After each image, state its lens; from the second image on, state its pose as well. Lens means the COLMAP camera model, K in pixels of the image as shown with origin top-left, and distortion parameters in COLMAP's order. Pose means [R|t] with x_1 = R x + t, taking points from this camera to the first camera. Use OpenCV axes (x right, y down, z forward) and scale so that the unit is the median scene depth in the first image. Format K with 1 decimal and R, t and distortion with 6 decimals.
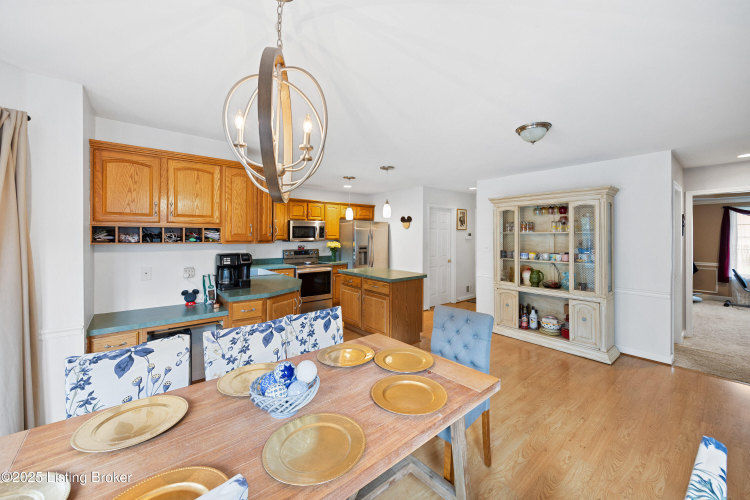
lens RADIAL K [[293.9, 0, 380.1], [0, 293.9, 235.2], [0, 0, 1]] dist [0.001259, 0.000193]
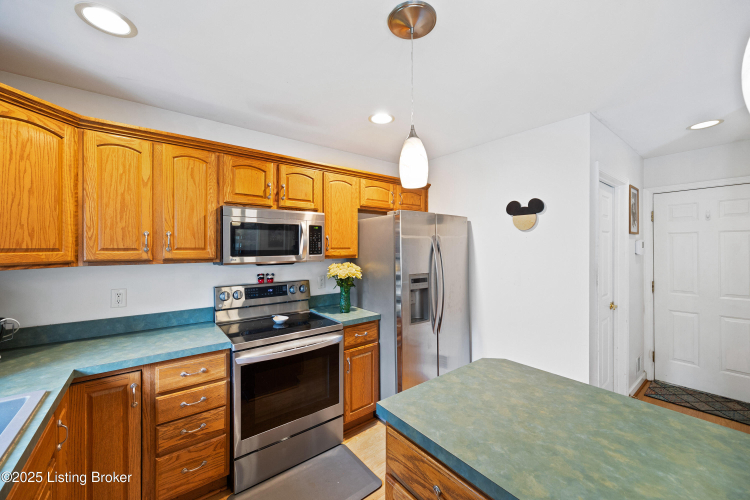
lens RADIAL K [[295.7, 0, 375.0], [0, 295.7, 250.0], [0, 0, 1]] dist [0.000217, 0.000005]
pose [[0.999623, -0.003562, -0.027216, -0.106769], [0.003800, 0.999955, 0.008675, -0.000137], [0.027184, -0.008775, 0.999592, 0.597479]]
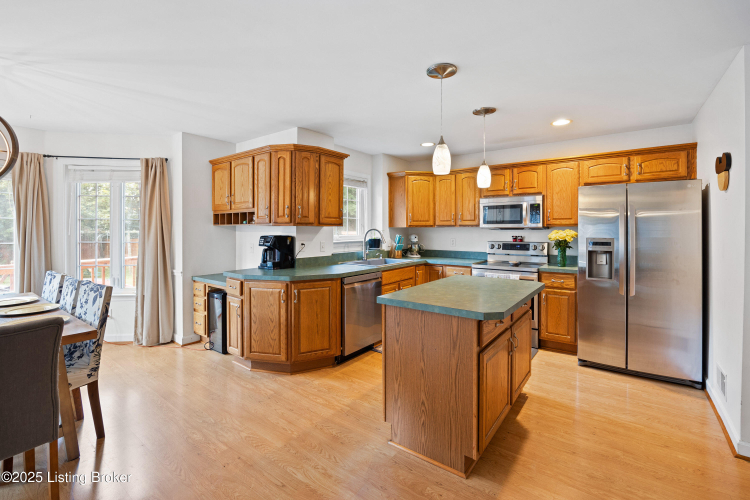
lens RADIAL K [[328.9, 0, 375.7], [0, 328.9, 231.0], [0, 0, 1]] dist [-0.000807, -0.000097]
pose [[0.236225, 0.003339, -0.971693, 0.358772], [0.001220, 0.999992, 0.003733, 0.021585], [0.971698, -0.002068, 0.236219, 0.526989]]
